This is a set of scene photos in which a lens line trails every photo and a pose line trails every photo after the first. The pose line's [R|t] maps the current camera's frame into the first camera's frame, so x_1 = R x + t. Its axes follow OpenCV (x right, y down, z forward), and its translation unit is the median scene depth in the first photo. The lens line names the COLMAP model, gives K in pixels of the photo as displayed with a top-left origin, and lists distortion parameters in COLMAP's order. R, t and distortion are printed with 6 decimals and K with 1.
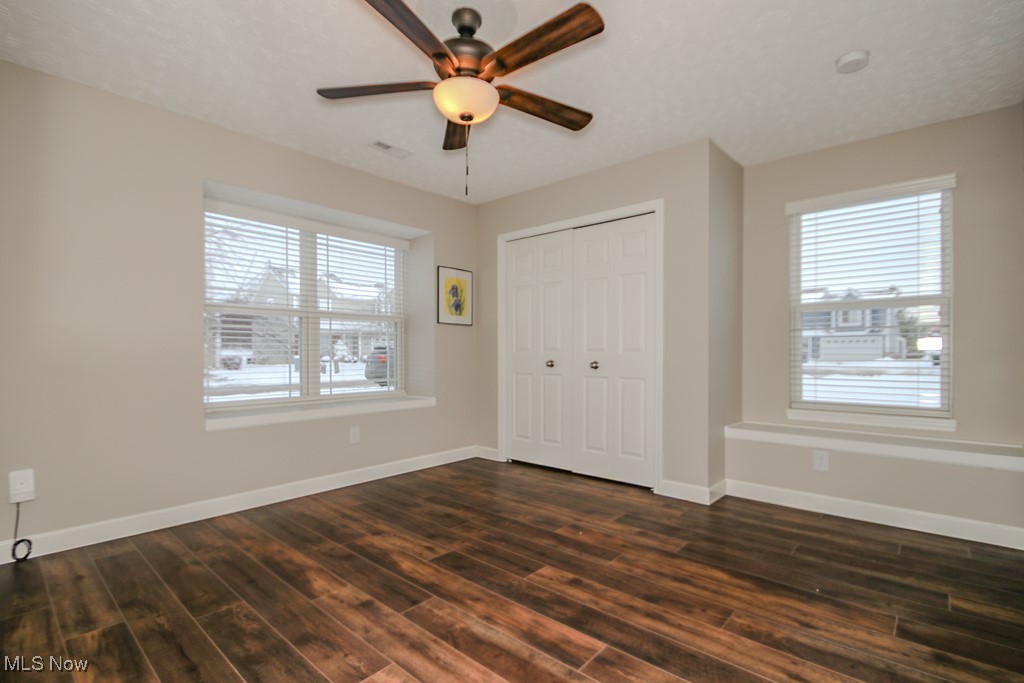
lens RADIAL K [[471.9, 0, 508.9], [0, 471.9, 349.8], [0, 0, 1]] dist [-0.001745, -0.000809]
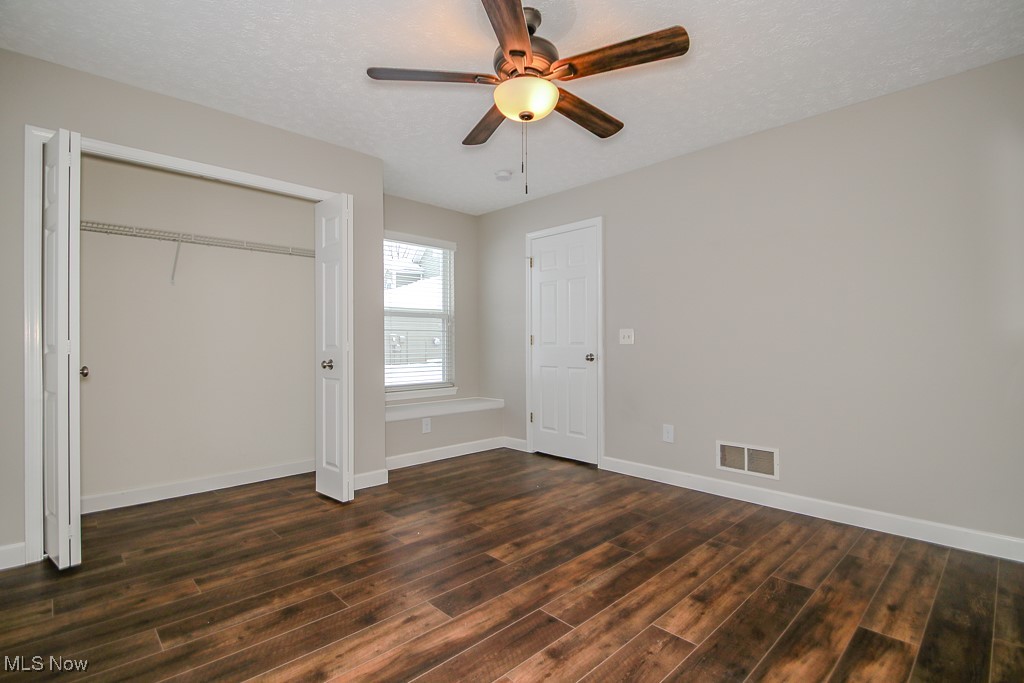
lens RADIAL K [[471.9, 0, 508.9], [0, 471.9, 349.8], [0, 0, 1]] dist [-0.001745, -0.000809]
pose [[0.103207, -0.015208, 0.994544, -1.043638], [0.008926, 0.999857, 0.014363, -0.011449], [-0.994620, 0.007395, 0.103328, 0.911420]]
